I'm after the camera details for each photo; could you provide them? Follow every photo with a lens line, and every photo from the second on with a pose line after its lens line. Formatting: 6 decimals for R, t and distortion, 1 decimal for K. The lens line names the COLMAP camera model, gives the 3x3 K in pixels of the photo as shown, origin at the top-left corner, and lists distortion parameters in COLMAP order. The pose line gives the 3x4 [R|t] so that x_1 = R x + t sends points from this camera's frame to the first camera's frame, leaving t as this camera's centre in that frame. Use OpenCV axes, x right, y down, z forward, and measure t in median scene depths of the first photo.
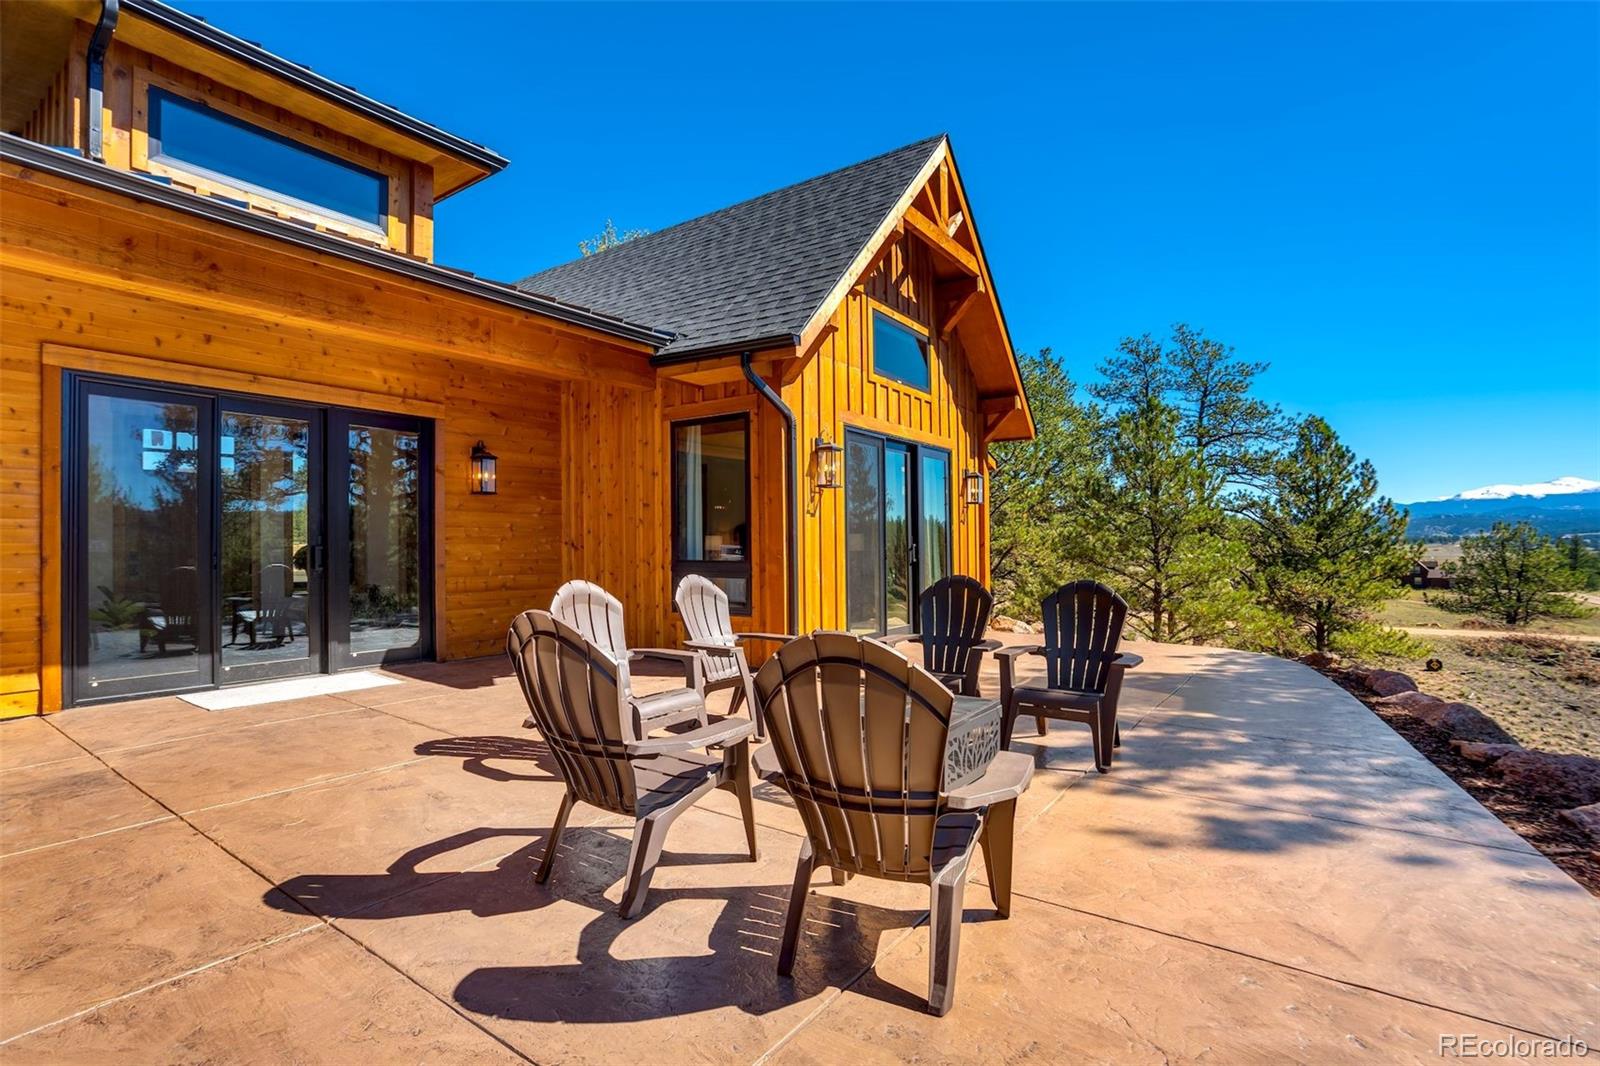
lens RADIAL K [[756.5, 0, 798.6], [0, 756.5, 537.4], [0, 0, 1]] dist [-0.004402, -0.000459]
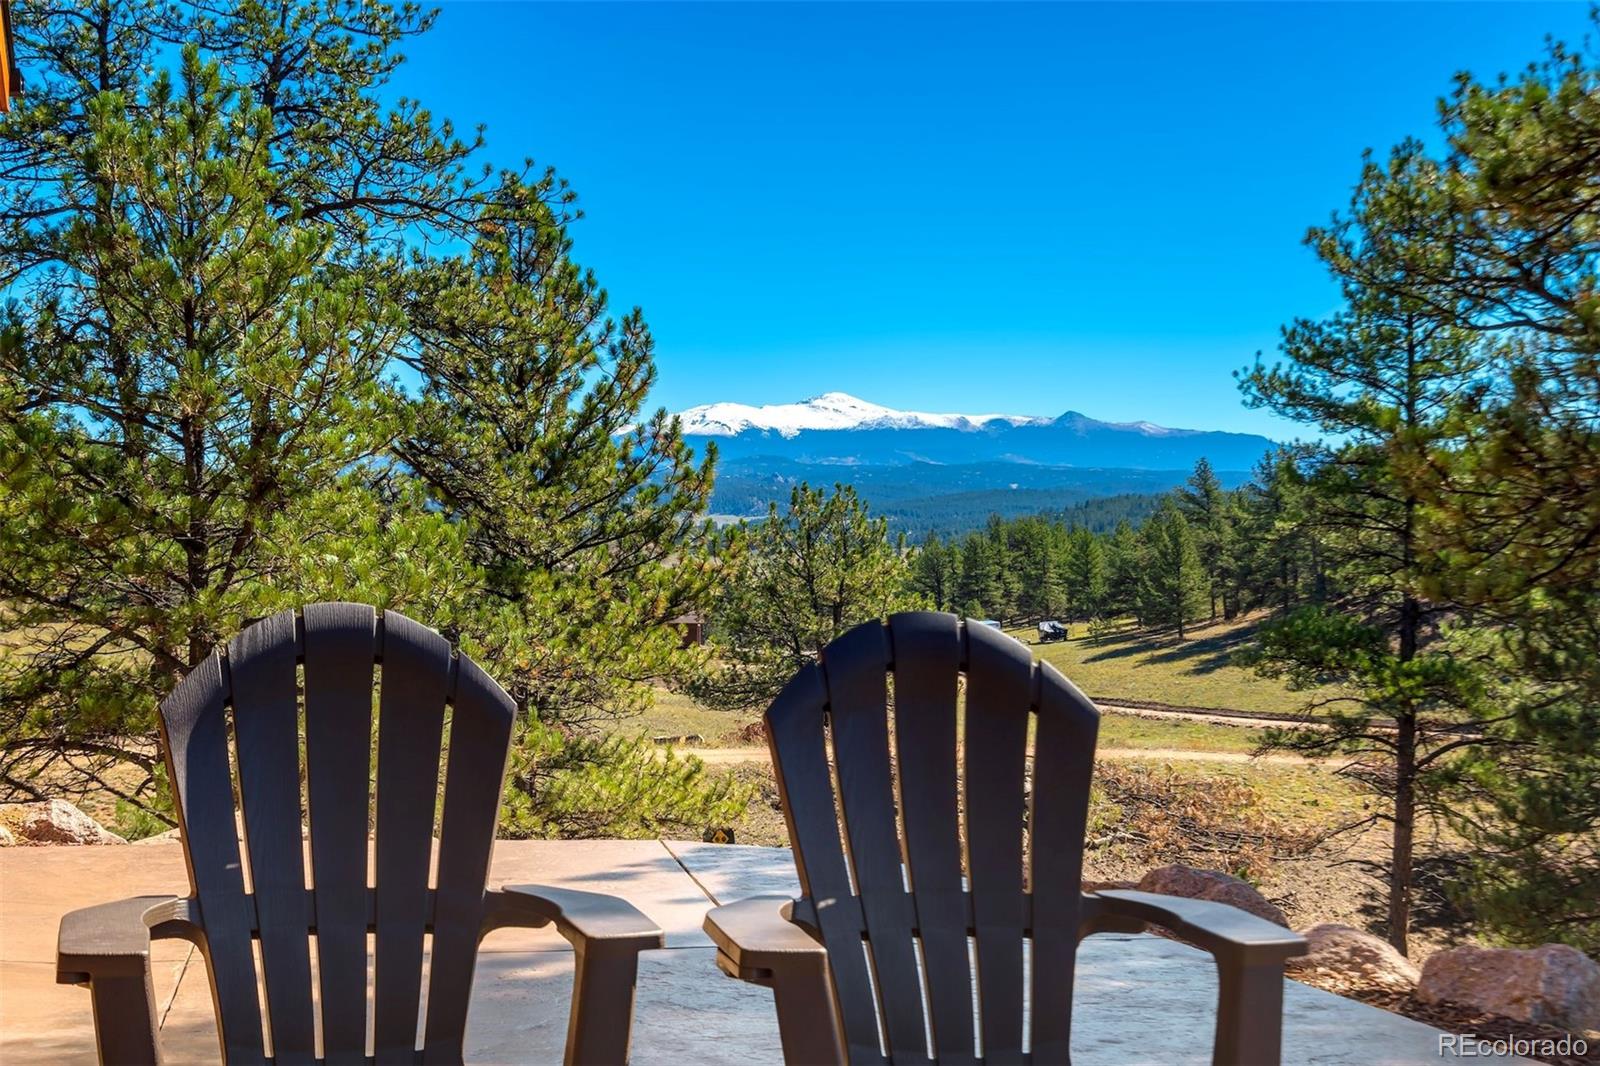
lens RADIAL K [[2383.7, 0, 800.3], [0, 2383.7, 531.7], [0, 0, 1]] dist [-0.002941, 0.000000]
pose [[0.687652, 0.008990, 0.725985, -0.053821], [-0.013157, 0.999913, 0.000081, 0.006903], [-0.725921, -0.009608, 0.687711, 0.116379]]
